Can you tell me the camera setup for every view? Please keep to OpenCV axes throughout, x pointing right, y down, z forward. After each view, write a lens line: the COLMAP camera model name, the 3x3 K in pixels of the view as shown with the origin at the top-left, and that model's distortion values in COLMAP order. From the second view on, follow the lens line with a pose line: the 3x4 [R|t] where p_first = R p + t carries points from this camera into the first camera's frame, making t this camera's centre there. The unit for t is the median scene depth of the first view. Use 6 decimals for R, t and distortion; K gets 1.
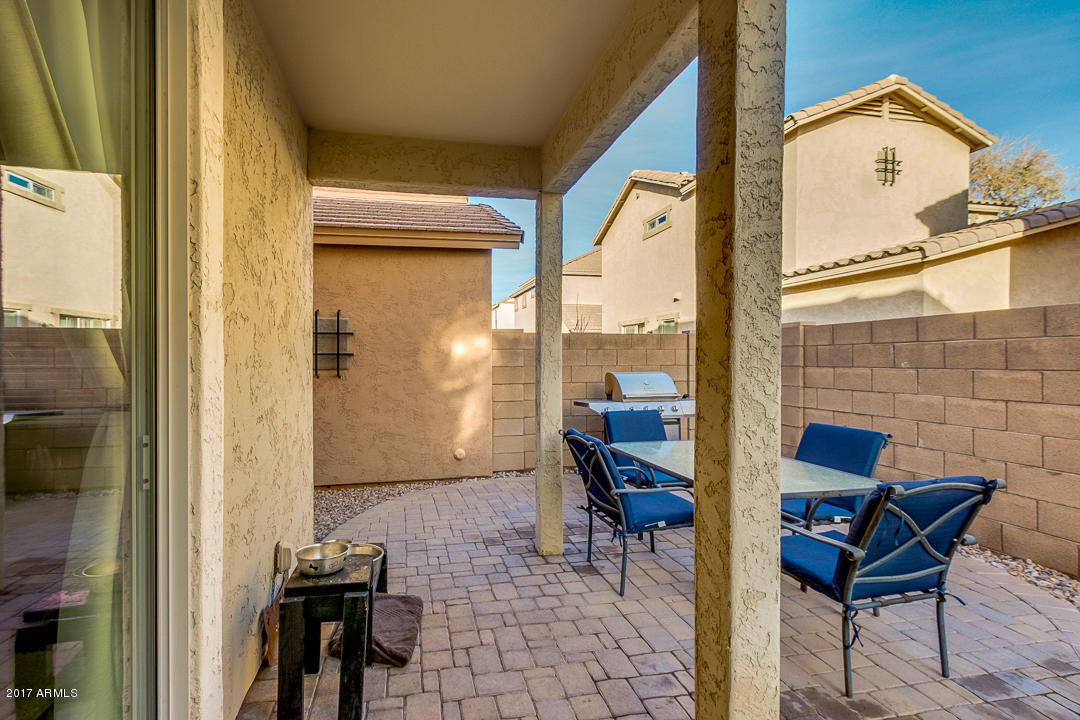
lens RADIAL K [[490.3, 0, 537.4], [0, 490.3, 365.8], [0, 0, 1]] dist [0.001837, -0.000698]
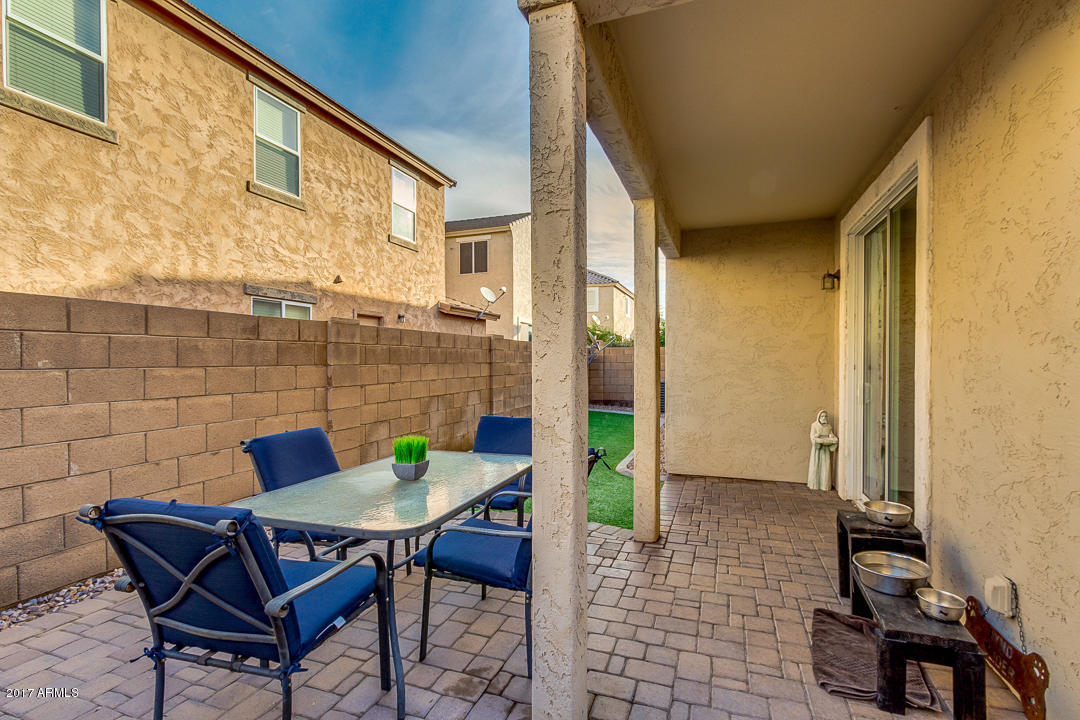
lens RADIAL K [[490.3, 0, 537.4], [0, 490.3, 365.8], [0, 0, 1]] dist [0.001837, -0.000698]
pose [[-0.809372, -0.006309, 0.587262, -0.241337], [0.008390, 0.999716, 0.022303, -0.010867], [-0.587236, 0.022979, -0.809089, 1.354575]]
